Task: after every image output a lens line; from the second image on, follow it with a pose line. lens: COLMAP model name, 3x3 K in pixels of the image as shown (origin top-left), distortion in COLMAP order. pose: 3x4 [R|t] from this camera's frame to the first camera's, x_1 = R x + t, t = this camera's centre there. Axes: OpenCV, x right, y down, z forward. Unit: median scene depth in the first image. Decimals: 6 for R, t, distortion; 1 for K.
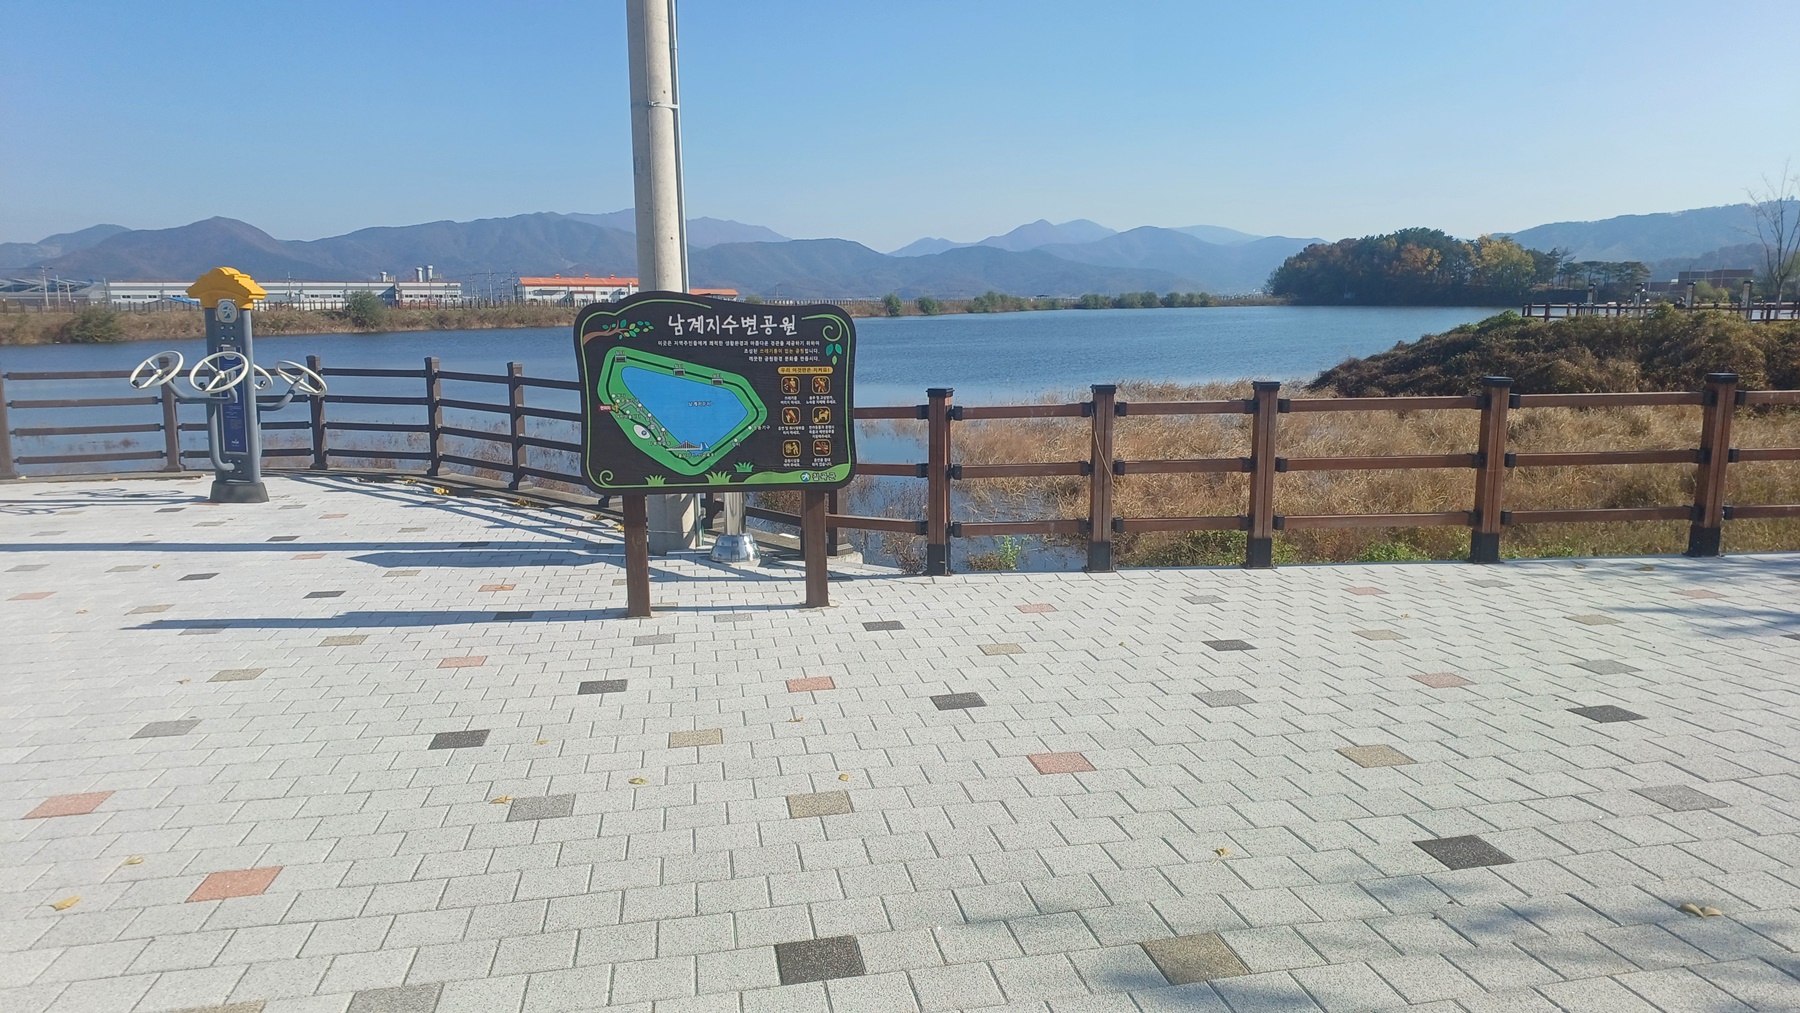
lens RADIAL K [[1219.1, 0, 905.4], [0, 1219.1, 526.0], [0, 0, 1]] dist [0.038827, -0.021686]
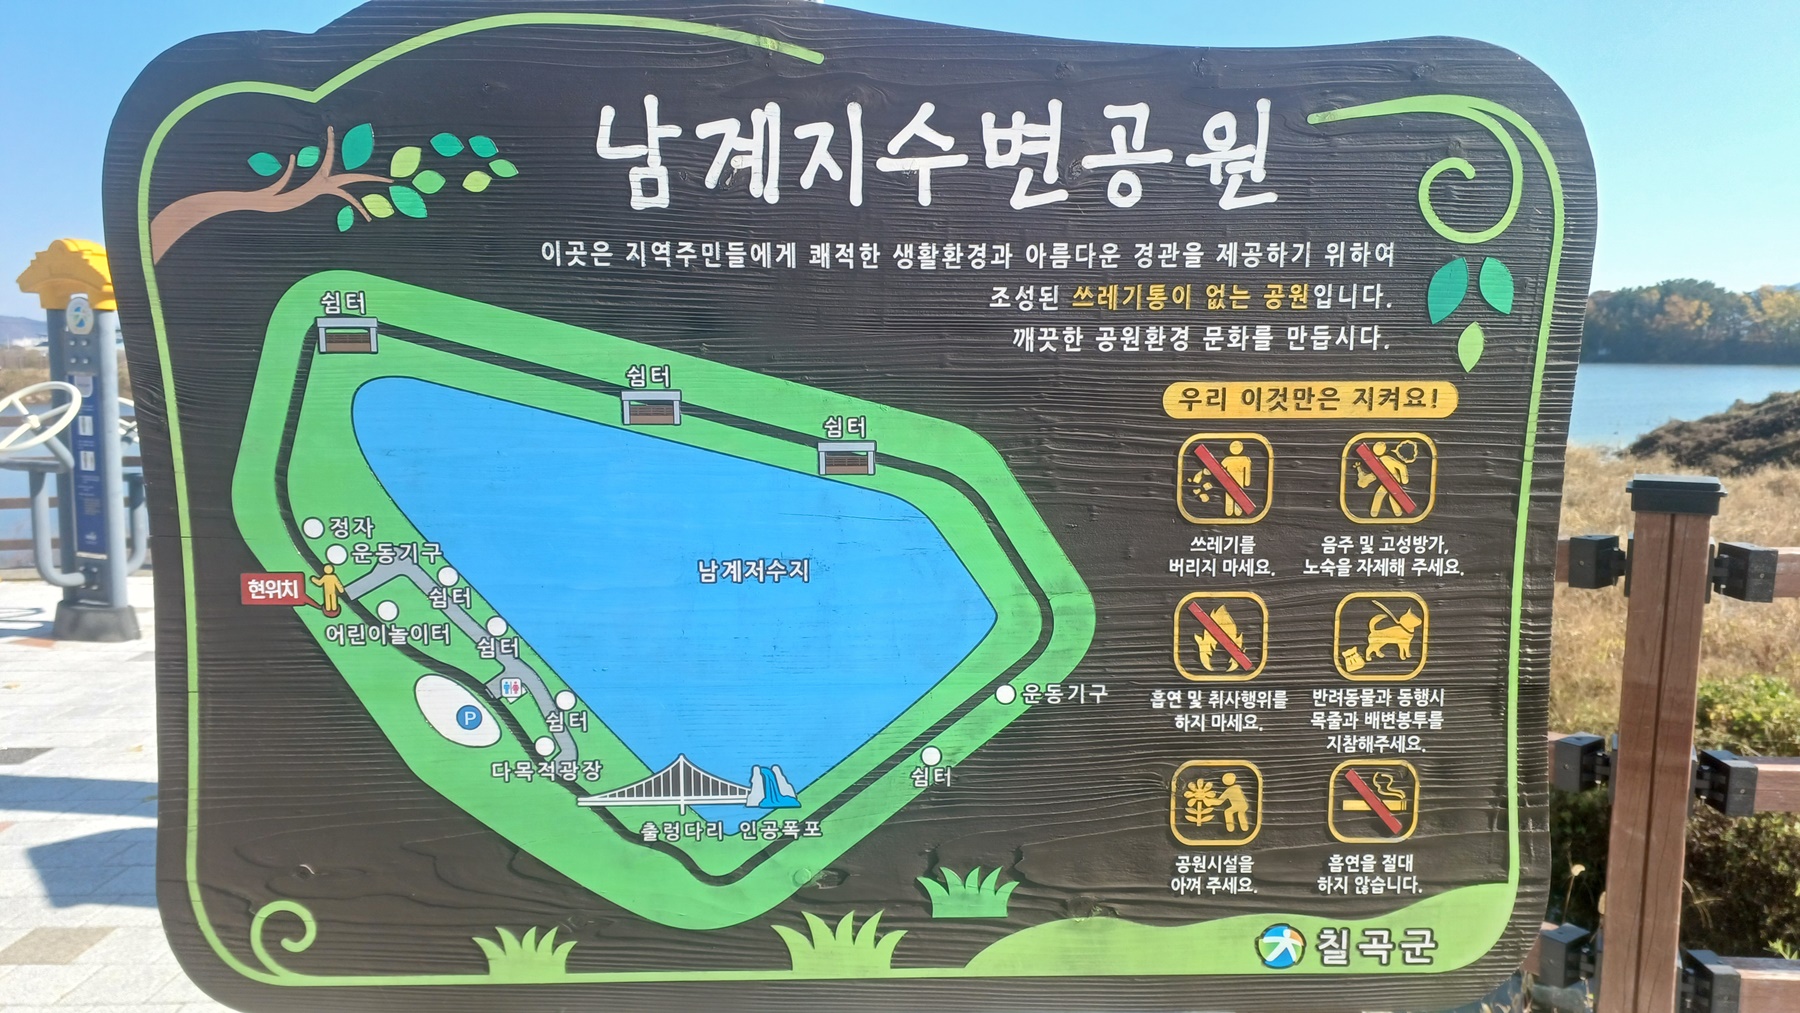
lens RADIAL K [[1219.1, 0, 909.3], [0, 1219.1, 509.2], [0, 0, 1]] dist [0.038827, -0.021686]
pose [[0.987834, 0.019303, -0.154311, -0.113675], [-0.028698, 0.997852, -0.058884, -0.098236], [0.152843, 0.062596, 0.986266, 0.806901]]
